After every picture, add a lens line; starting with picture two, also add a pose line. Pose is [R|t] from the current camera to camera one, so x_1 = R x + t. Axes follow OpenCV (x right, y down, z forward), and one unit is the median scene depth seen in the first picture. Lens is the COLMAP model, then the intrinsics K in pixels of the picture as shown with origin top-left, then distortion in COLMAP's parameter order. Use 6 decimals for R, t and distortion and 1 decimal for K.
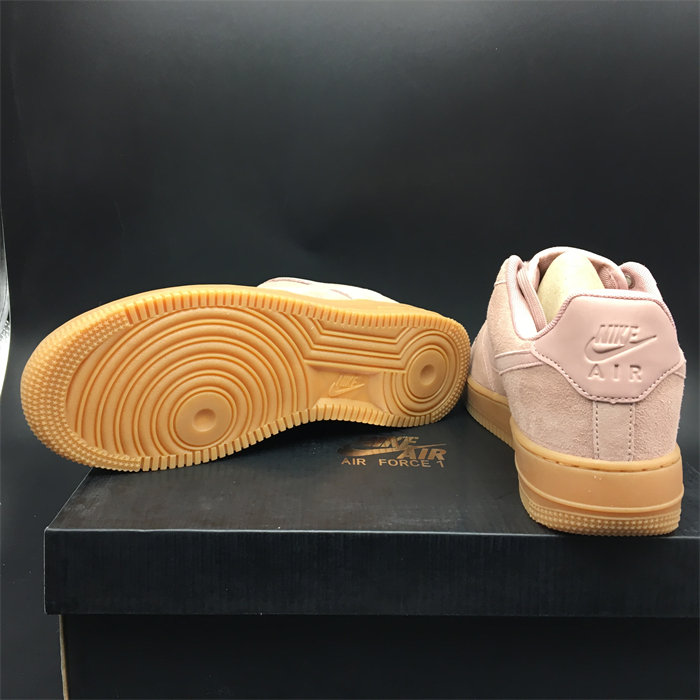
lens RADIAL K [[815.2, 0, 350.0], [0, 815.2, 350.0], [0, 0, 1]] dist [0.190169, -0.509746]
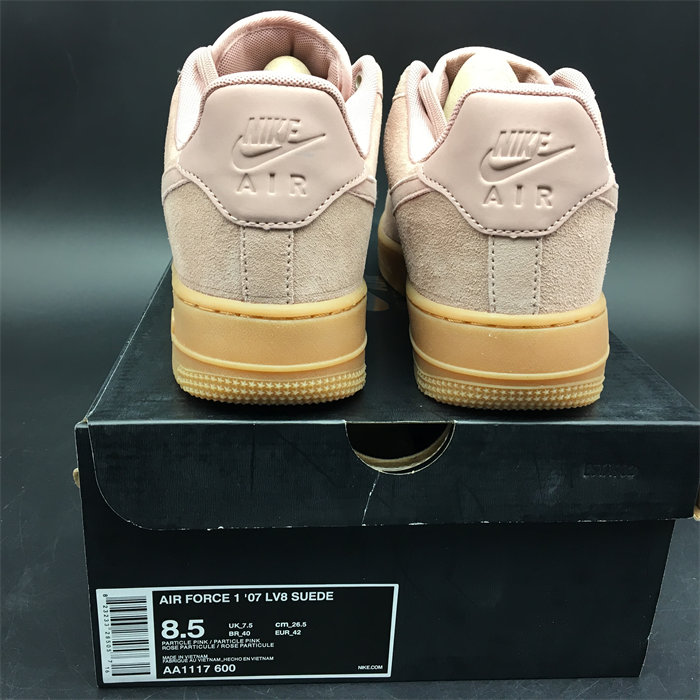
lens RADIAL K [[815.2, 0, 350.0], [0, 815.2, 350.0], [0, 0, 1]] dist [0.190169, -0.509746]
pose [[0.999913, -0.007958, 0.010495, 0.156665], [0.006478, 0.990935, 0.134189, 0.062791], [-0.011468, -0.134110, 0.990900, 0.236746]]
